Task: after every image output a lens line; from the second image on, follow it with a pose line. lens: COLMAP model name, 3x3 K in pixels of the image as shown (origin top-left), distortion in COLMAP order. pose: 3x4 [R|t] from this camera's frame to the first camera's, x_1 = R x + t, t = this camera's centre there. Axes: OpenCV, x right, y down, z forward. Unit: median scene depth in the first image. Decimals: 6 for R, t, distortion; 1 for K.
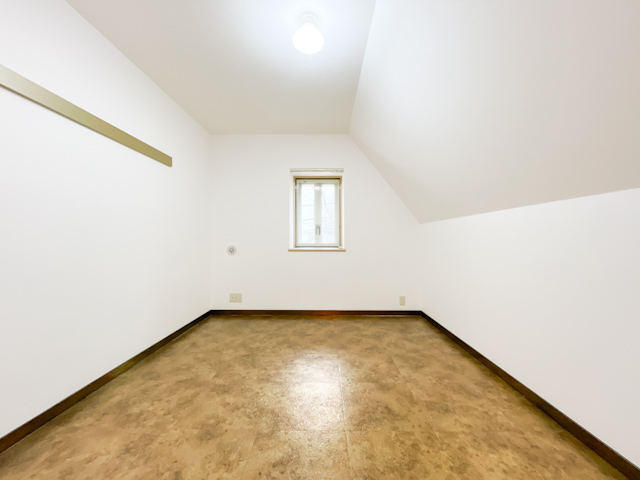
lens RADIAL K [[257.5, 0, 319.9], [0, 257.5, 240.0], [0, 0, 1]] dist [-0.000135, 0.000043]
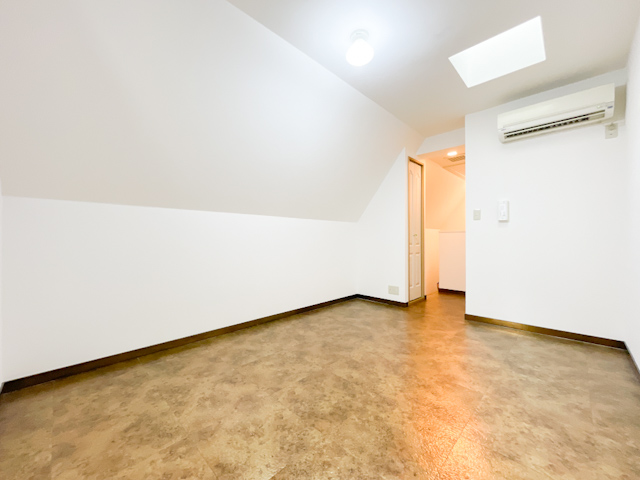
lens RADIAL K [[257.5, 0, 320.2], [0, 257.5, 240.4], [0, 0, 1]] dist [-0.000135, 0.000043]
pose [[-0.722281, -0.001929, 0.691597, -0.652270], [0.000704, 0.999994, 0.003524, 0.030358], [-0.691599, 0.003032, -0.722275, 1.809432]]
